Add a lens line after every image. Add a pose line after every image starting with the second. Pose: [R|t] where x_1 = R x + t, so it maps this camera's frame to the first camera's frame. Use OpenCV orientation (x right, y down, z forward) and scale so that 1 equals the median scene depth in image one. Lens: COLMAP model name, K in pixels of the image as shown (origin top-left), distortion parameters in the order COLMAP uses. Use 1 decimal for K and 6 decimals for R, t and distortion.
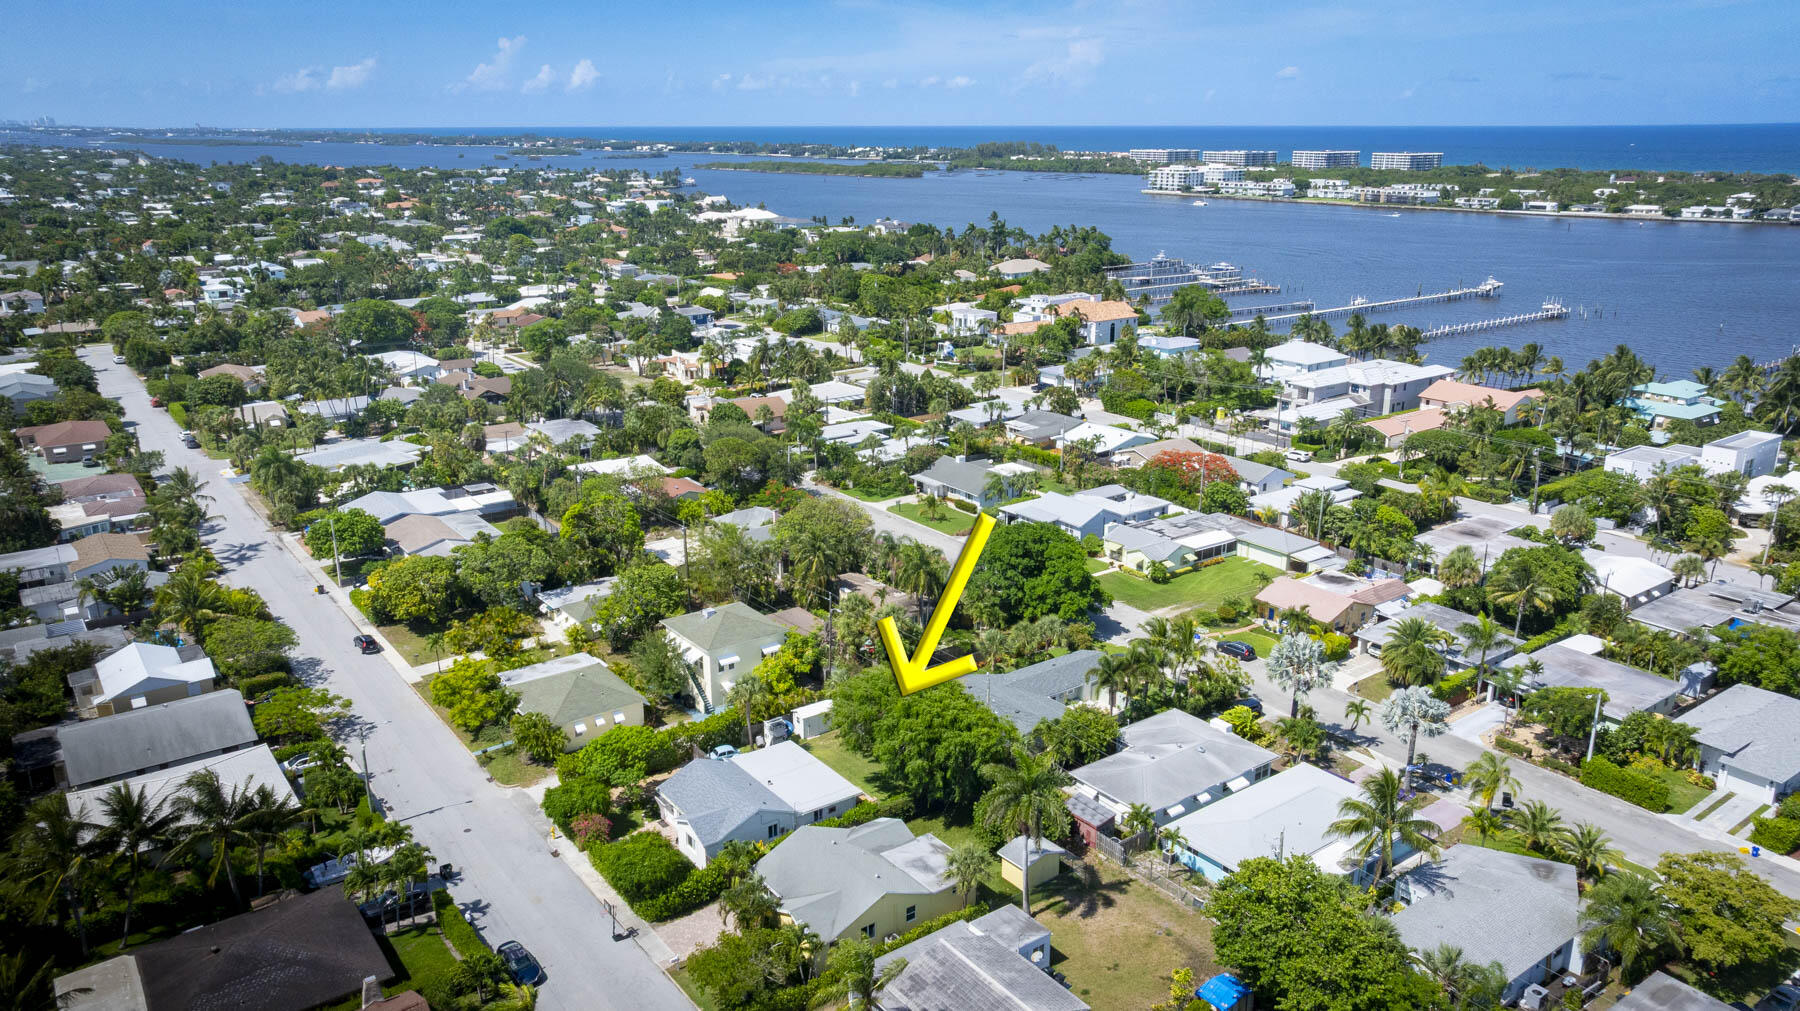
lens RADIAL K [[1287.5, 0, 900.0], [0, 1287.5, 505.5], [0, 0, 1]] dist [-0.095893, 0.128482]
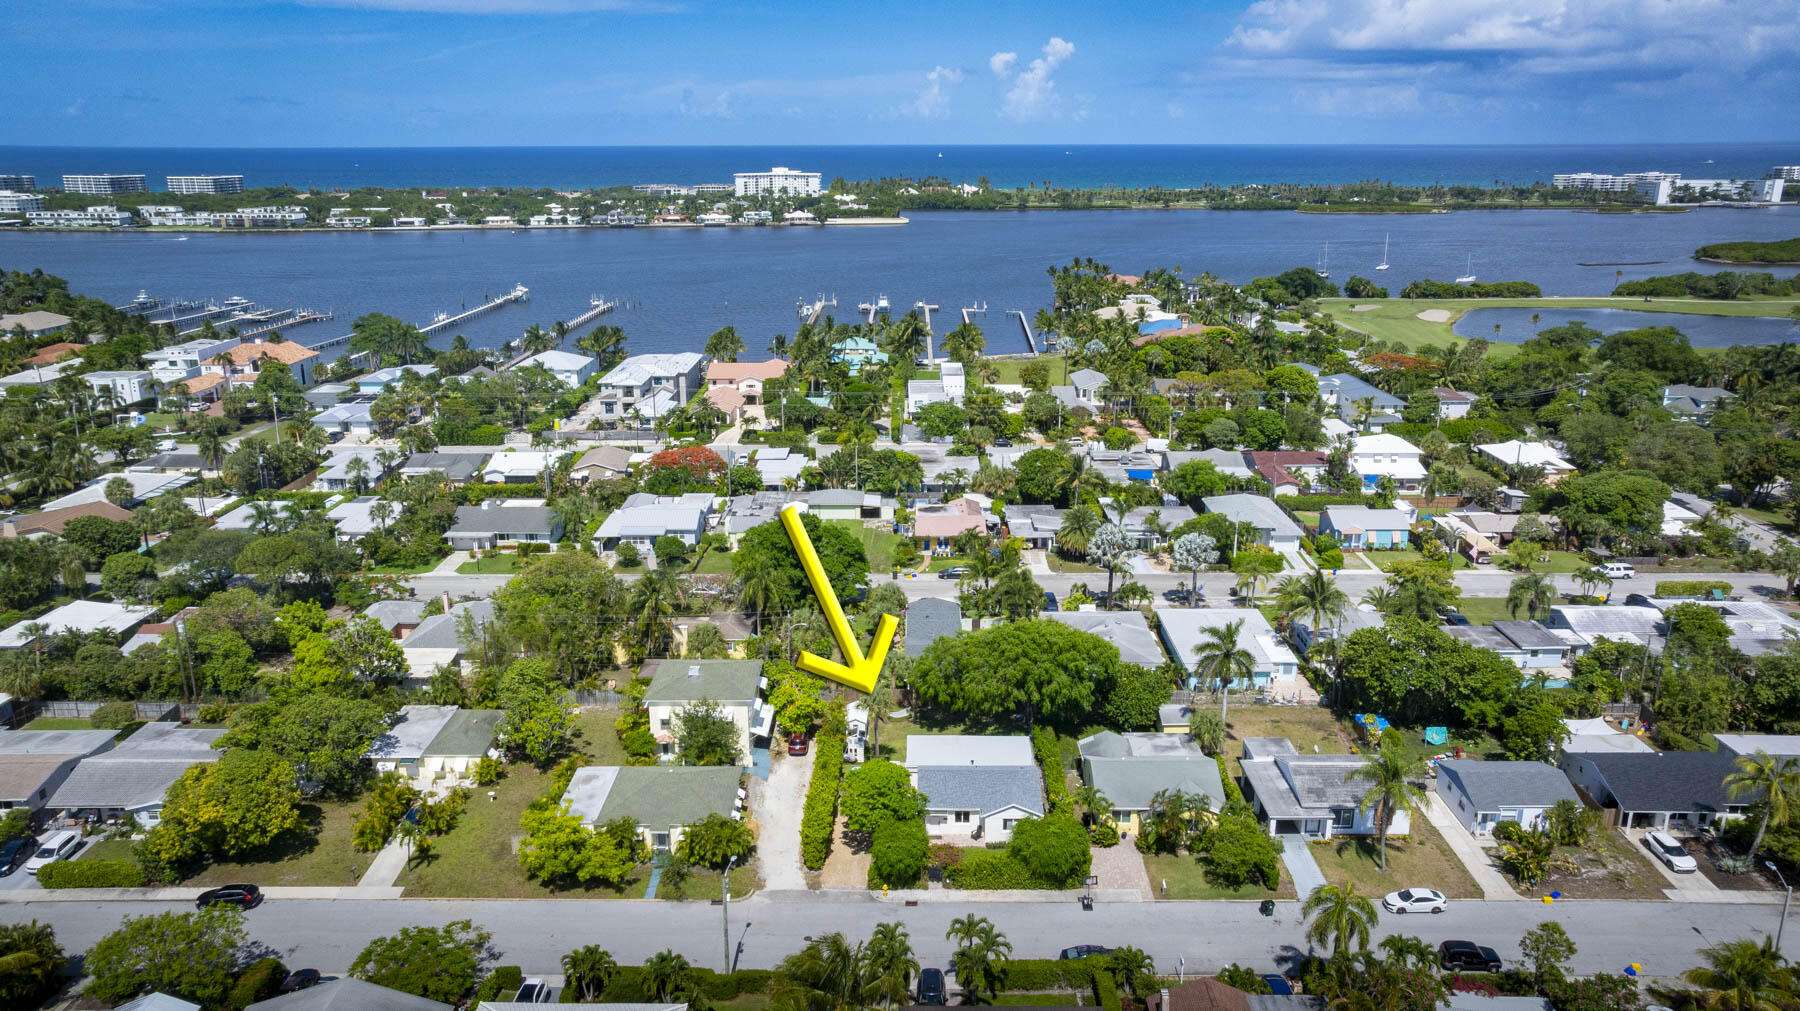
lens RADIAL K [[1287.5, 0, 900.0], [0, 1287.5, 505.5], [0, 0, 1]] dist [-0.095893, 0.128482]
pose [[0.574322, -0.215134, 0.789855, -0.163896], [0.227649, 0.968765, 0.098335, -0.018699], [-0.786340, 0.123334, 0.605358, 0.066393]]
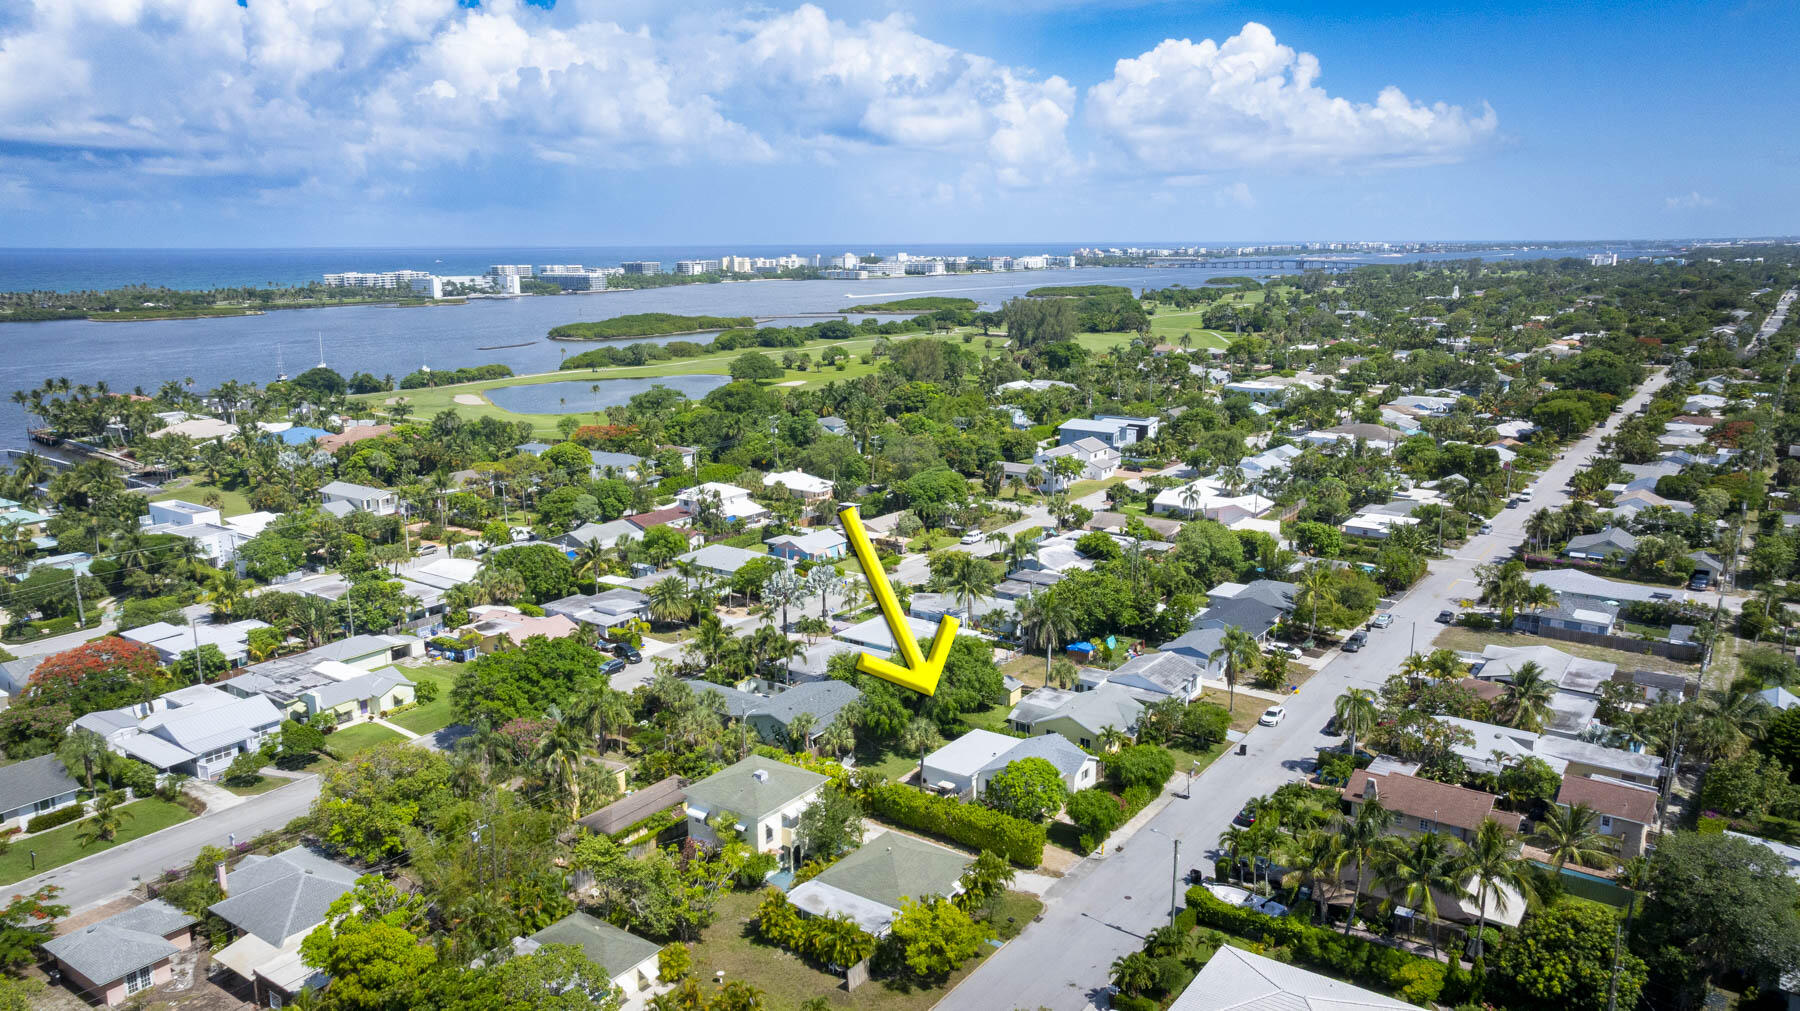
lens RADIAL K [[1267.0, 0, 900.0], [0, 1267.0, 505.5], [0, 0, 1]] dist [0.000240, 0.119711]
pose [[-0.327637, -0.178176, 0.927851, -0.200302], [0.280965, 0.919254, 0.275737, -0.061727], [-0.902060, 0.351035, -0.251120, 0.226881]]
